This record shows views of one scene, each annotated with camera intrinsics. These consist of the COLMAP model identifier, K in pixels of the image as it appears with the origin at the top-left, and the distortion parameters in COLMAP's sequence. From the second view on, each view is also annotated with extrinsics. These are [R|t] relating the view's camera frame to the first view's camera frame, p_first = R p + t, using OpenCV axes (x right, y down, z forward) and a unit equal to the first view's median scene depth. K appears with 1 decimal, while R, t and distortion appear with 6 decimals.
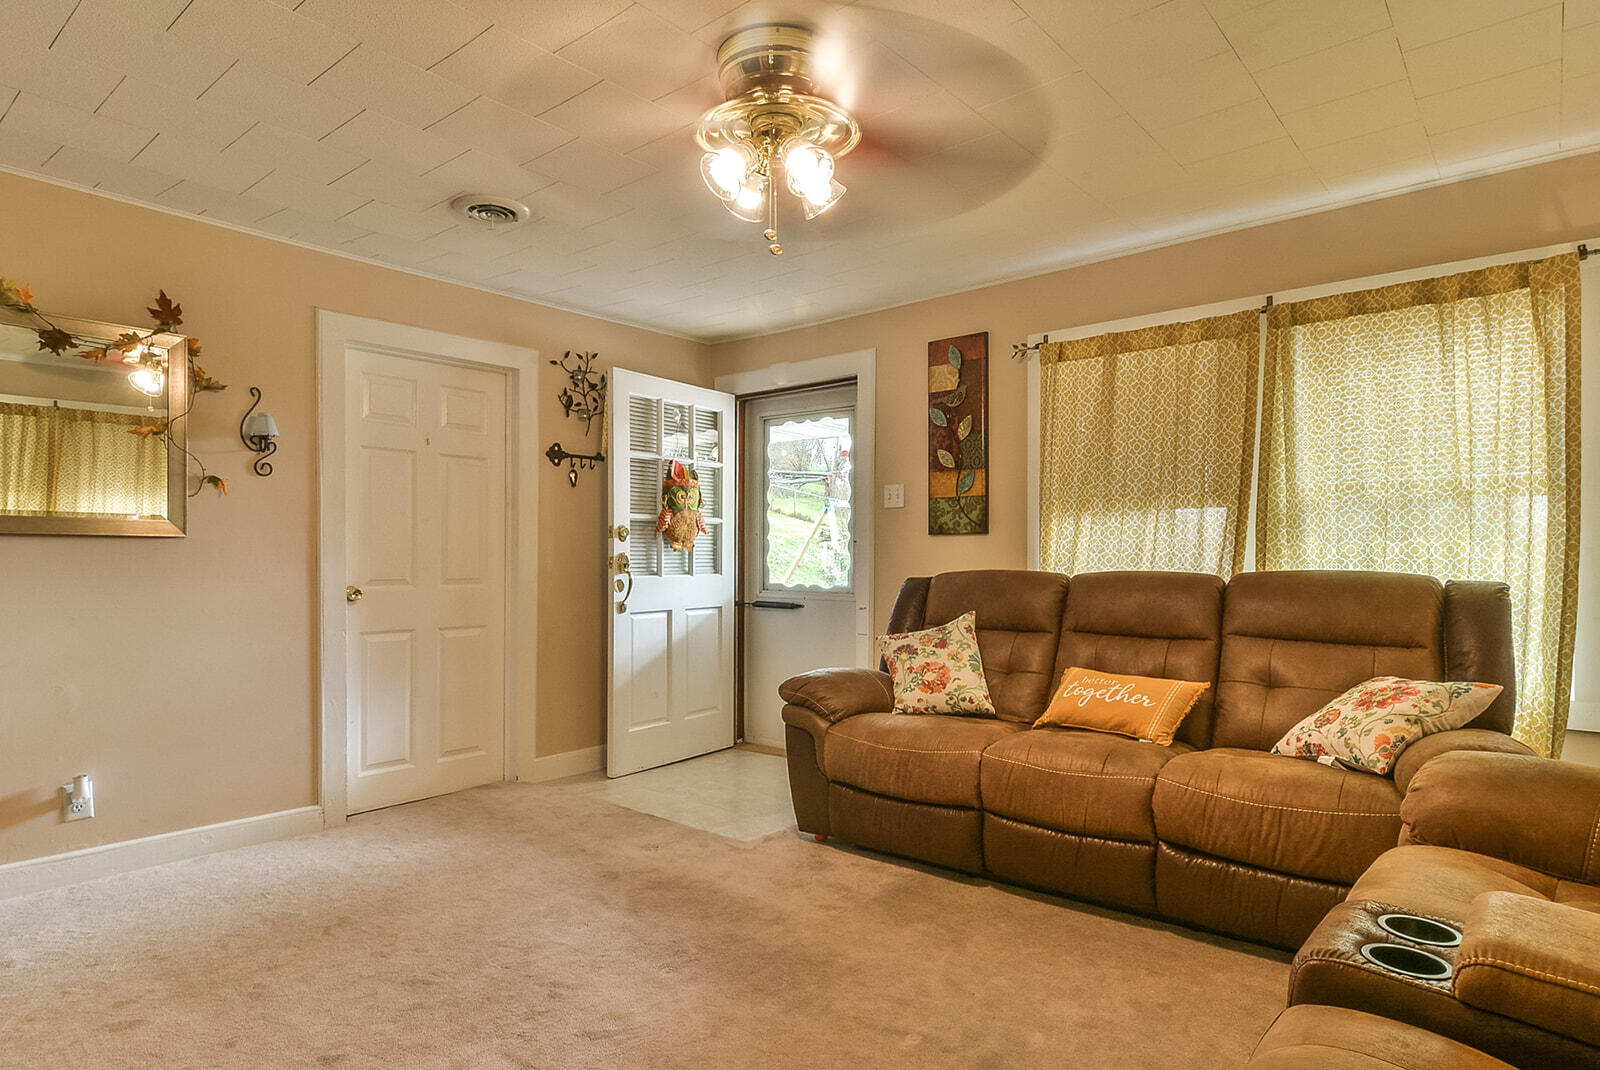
lens RADIAL K [[910.7, 0, 797.3], [0, 910.7, 587.5], [0, 0, 1]] dist [0.005127, -0.000145]
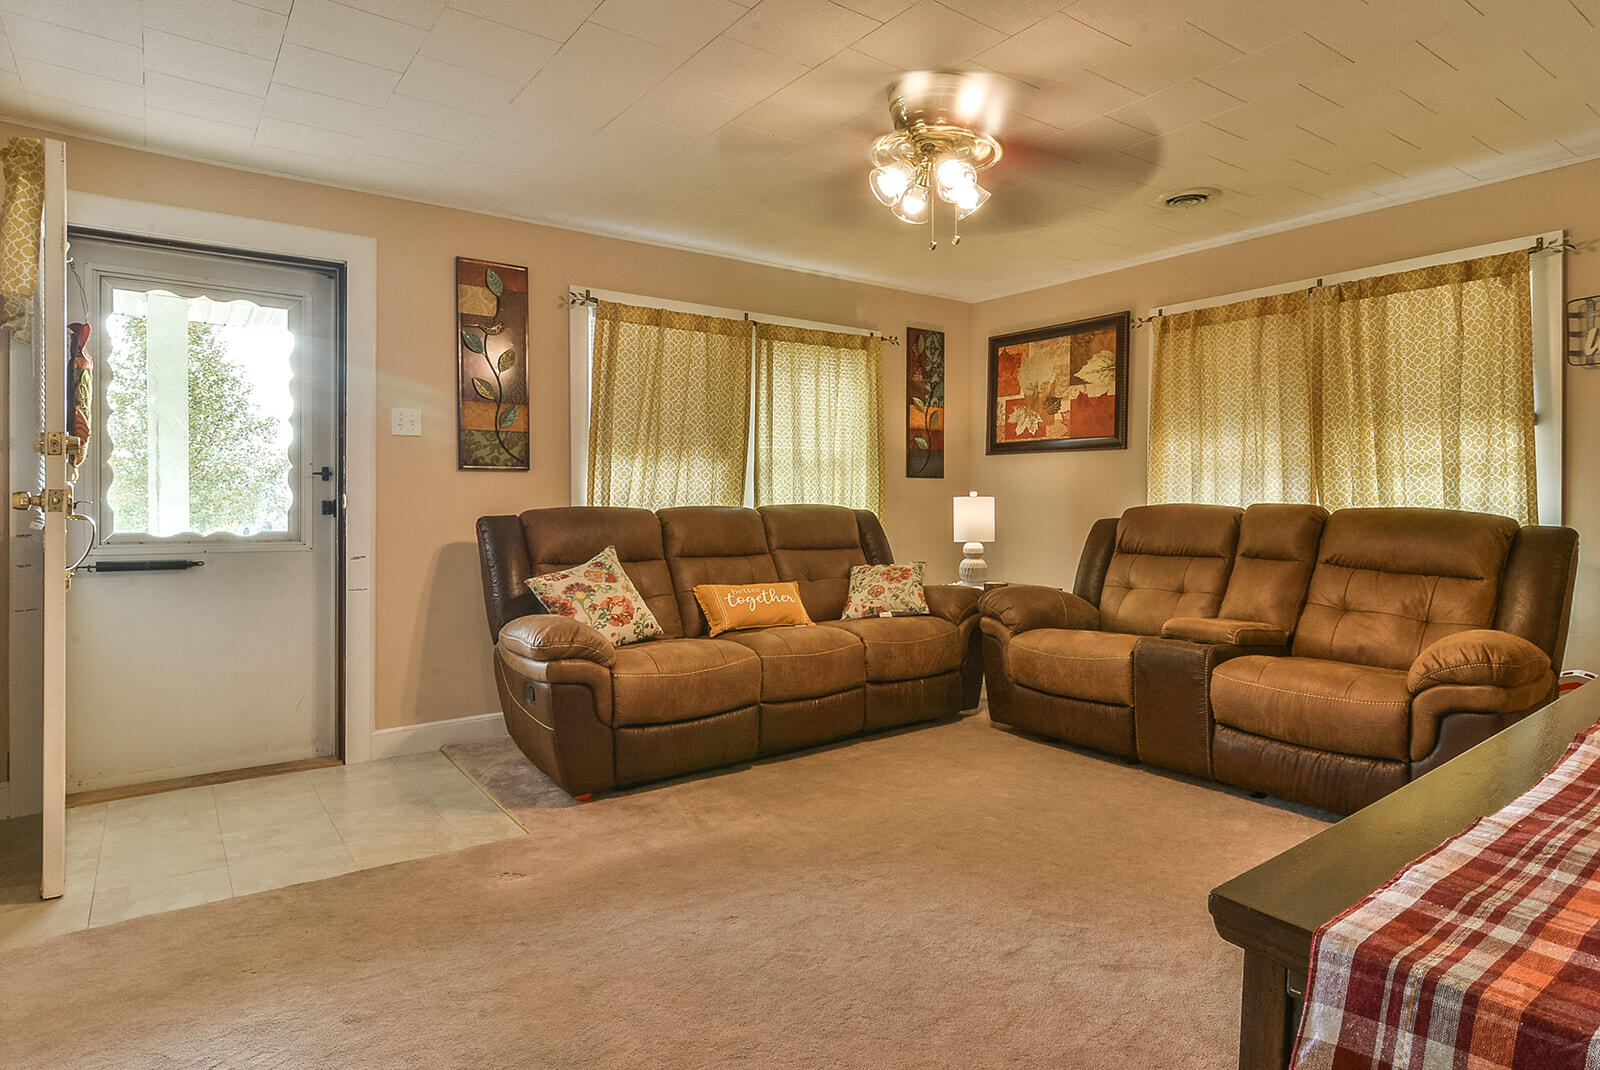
lens RADIAL K [[905.1, 0, 803.4], [0, 905.1, 527.2], [0, 0, 1]] dist [0.002021, -0.002740]
pose [[0.220113, -0.031151, 0.974977, -0.789013], [0.030301, 0.999226, 0.025085, -0.014843], [-0.975004, 0.024021, 0.220886, 0.557463]]
